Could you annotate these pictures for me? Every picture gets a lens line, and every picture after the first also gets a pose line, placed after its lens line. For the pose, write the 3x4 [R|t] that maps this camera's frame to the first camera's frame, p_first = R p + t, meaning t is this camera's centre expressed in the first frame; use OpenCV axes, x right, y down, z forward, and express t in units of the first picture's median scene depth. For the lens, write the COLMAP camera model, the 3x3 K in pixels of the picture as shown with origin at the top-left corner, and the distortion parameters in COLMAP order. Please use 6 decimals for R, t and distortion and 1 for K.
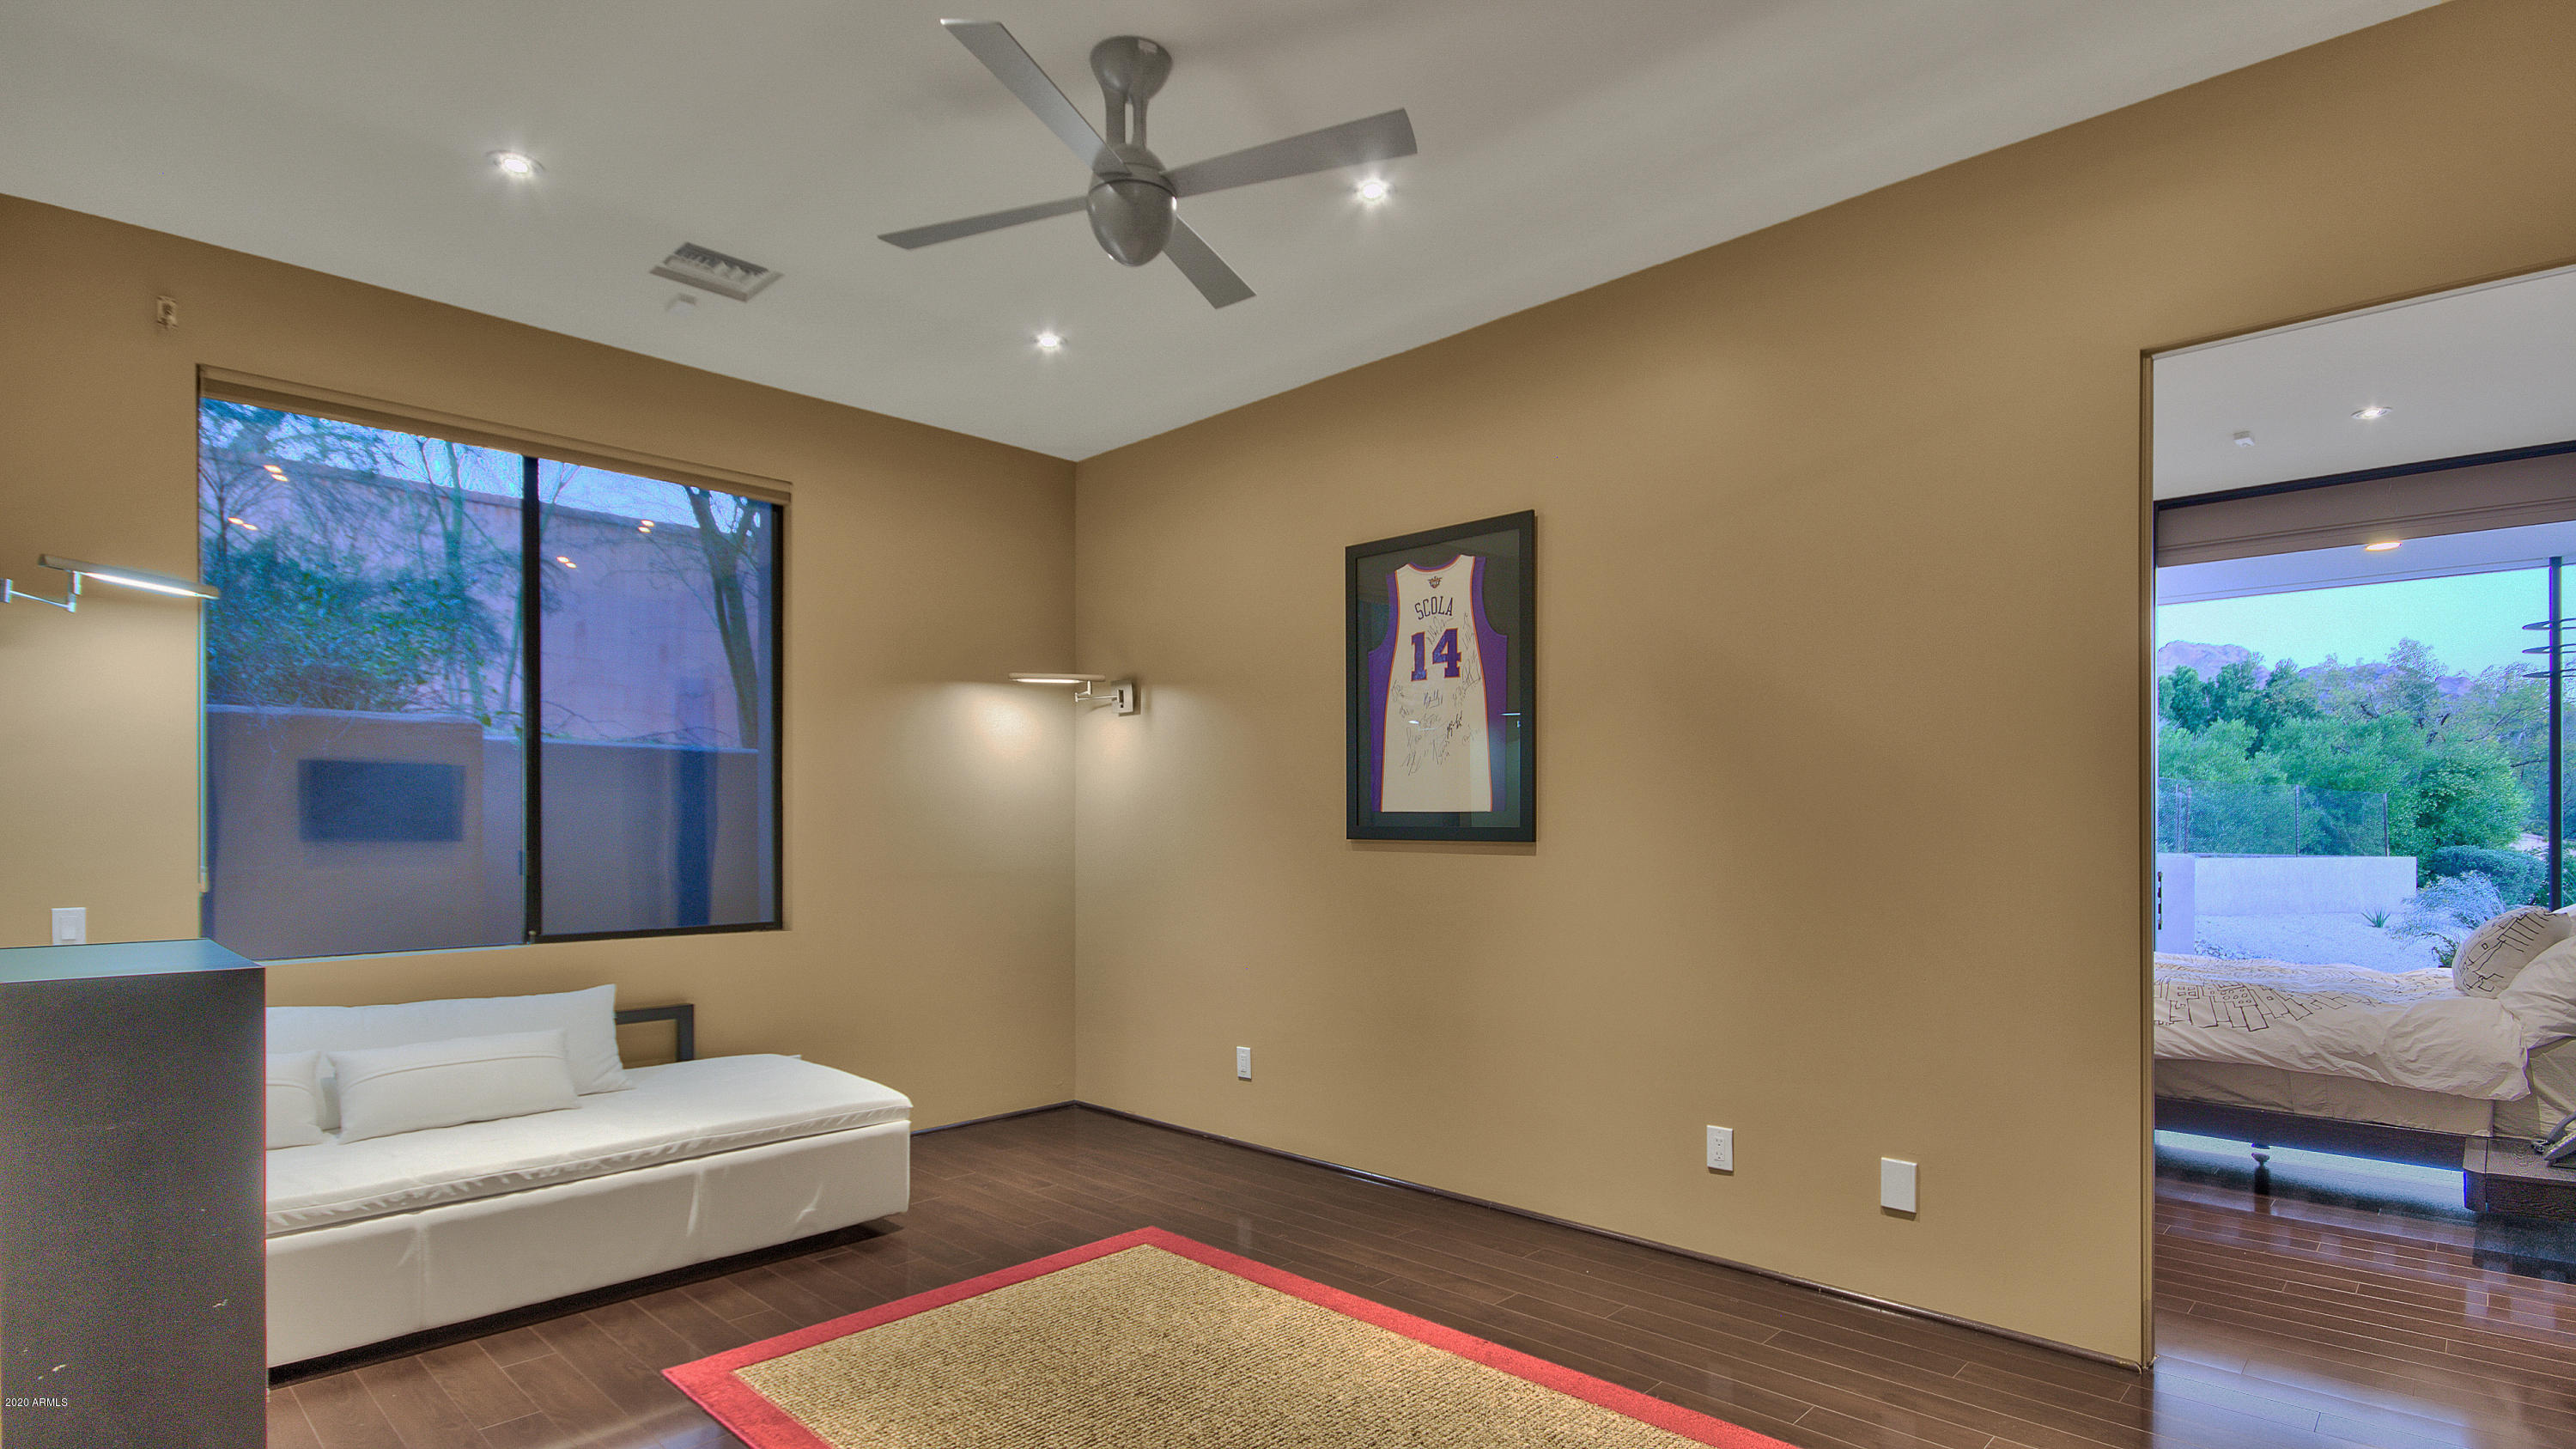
lens RADIAL K [[1216.9, 0, 1326.4], [0, 1216.9, 791.2], [0, 0, 1]] dist [0.001371, -0.003973]
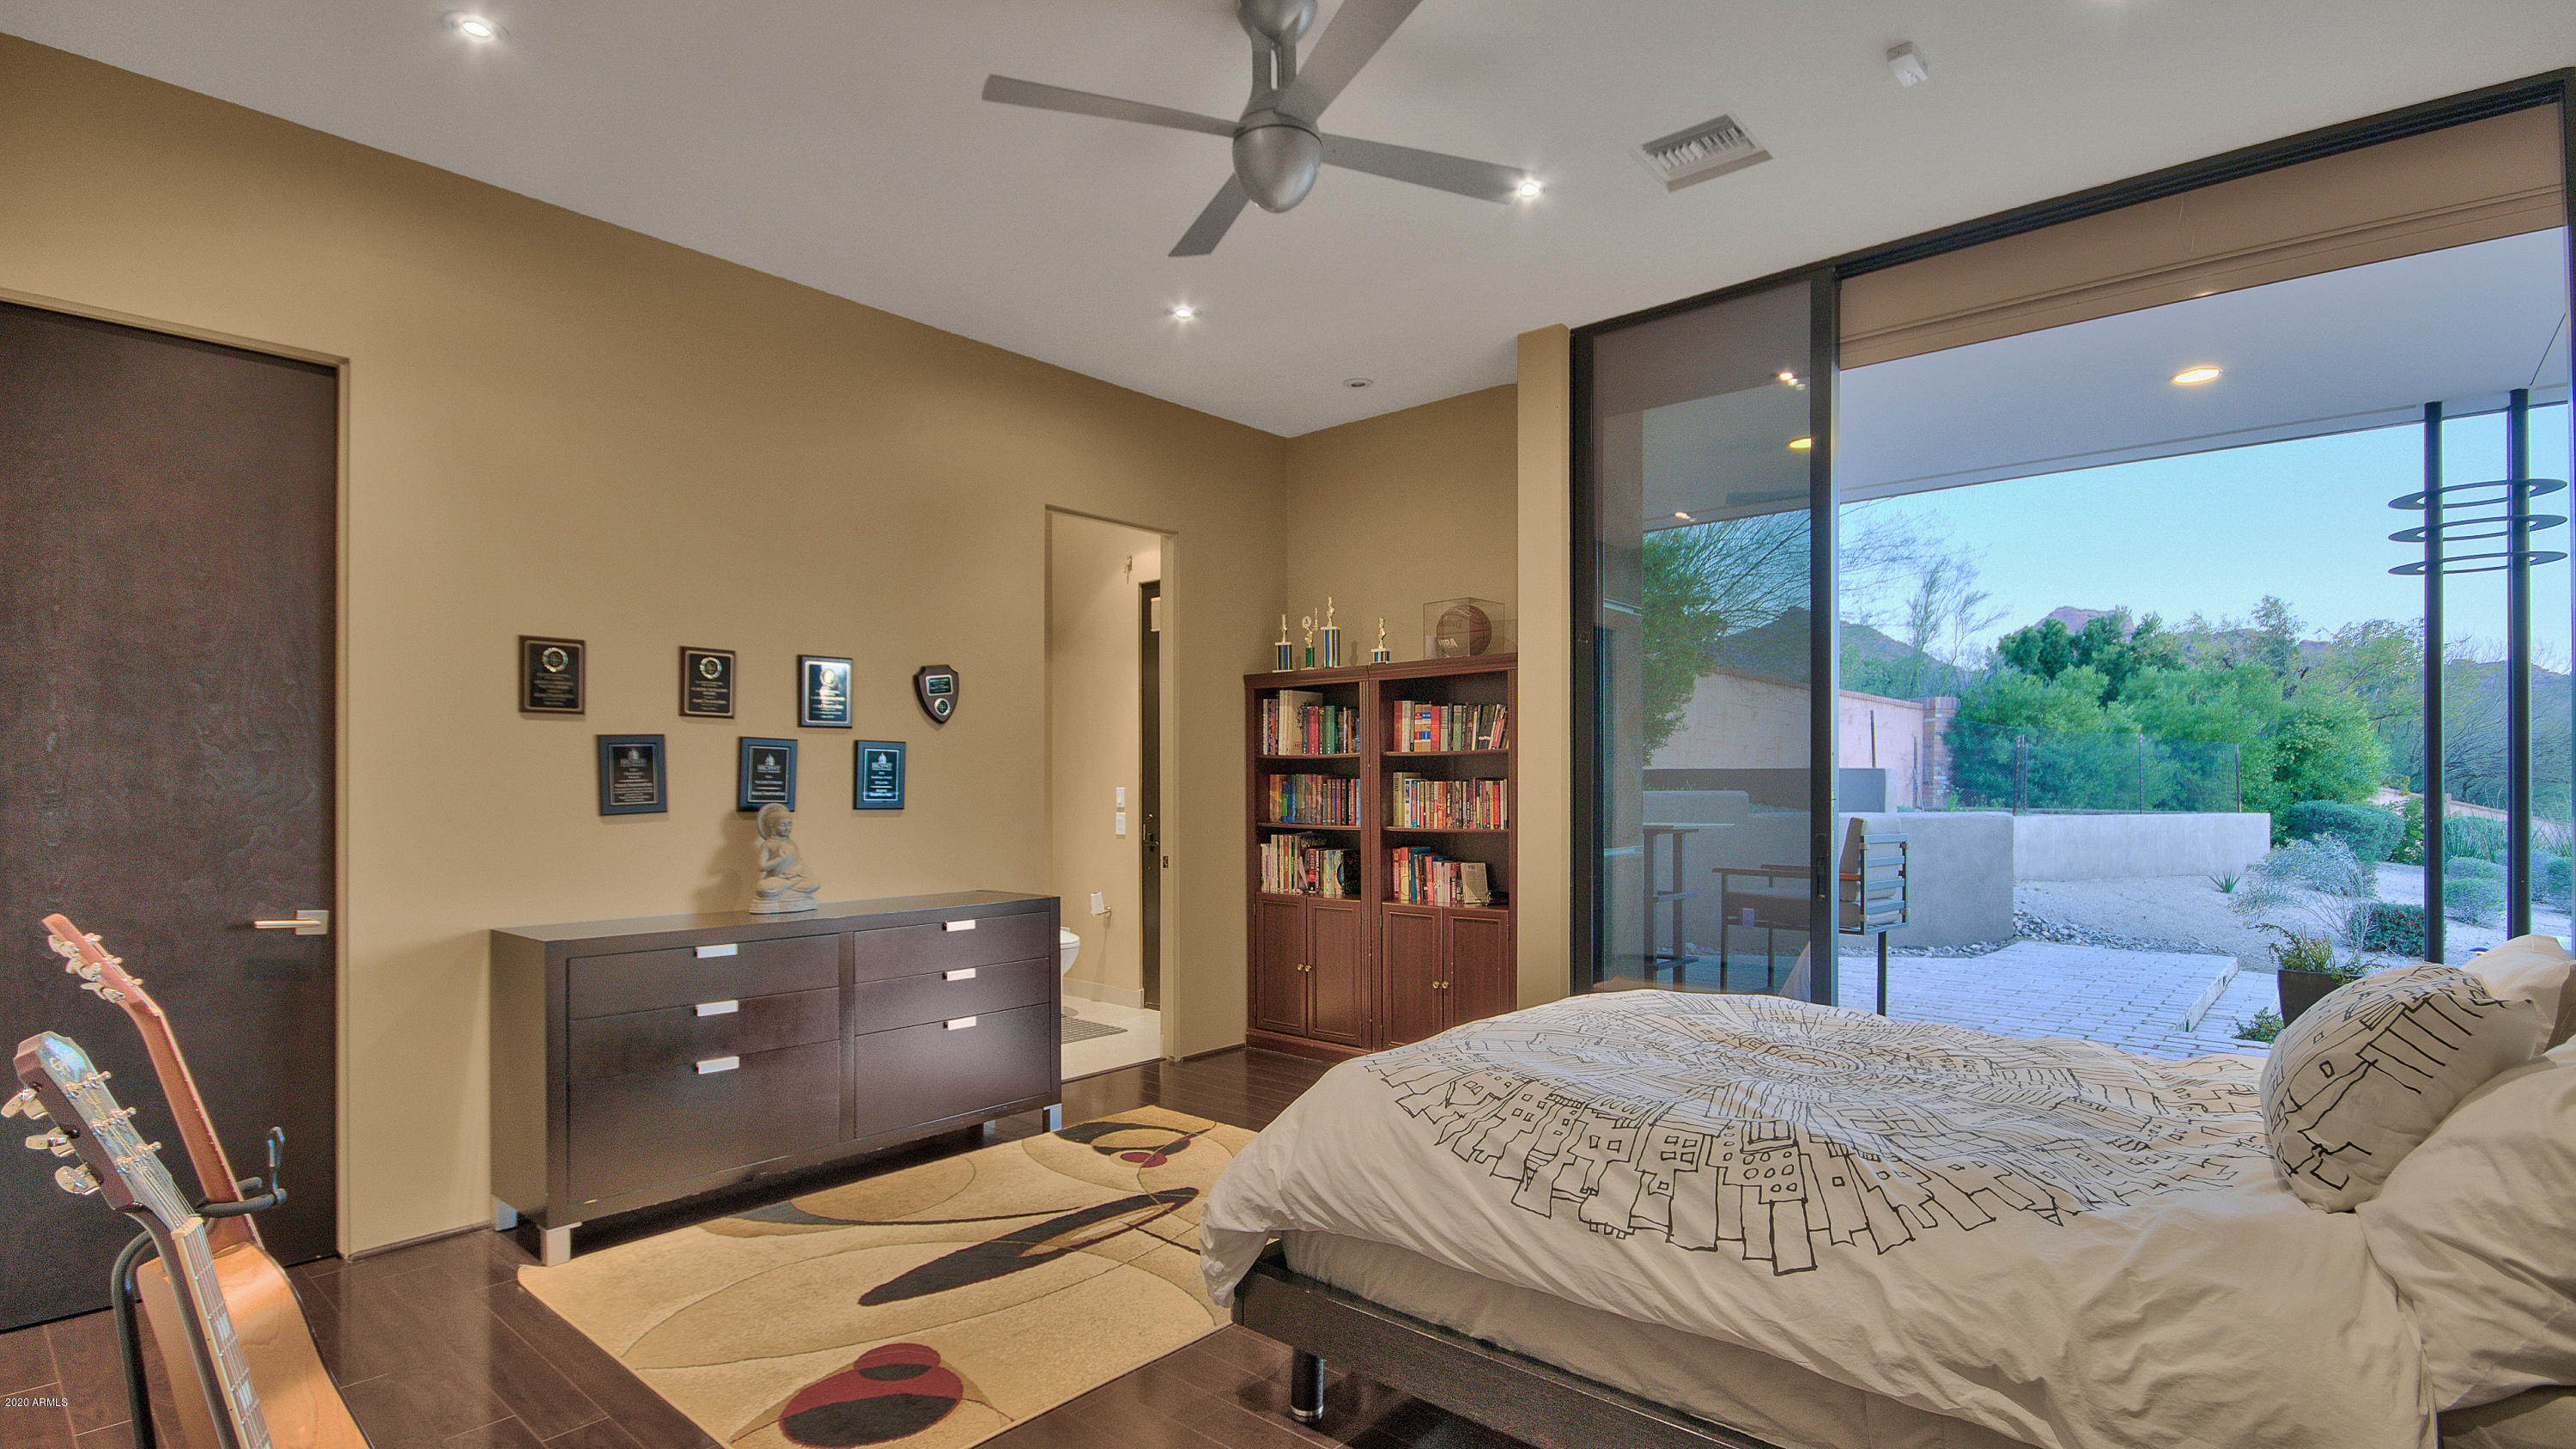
lens RADIAL K [[1216.9, 0, 1280.3], [0, 1216.9, 739.0], [0, 0, 1]] dist [0.001371, -0.003973]
pose [[0.999061, 0.003477, 0.043195, 0.080018], [-0.003329, 0.999988, -0.003490, 0.002551], [-0.043207, 0.003343, 0.999061, 0.083055]]
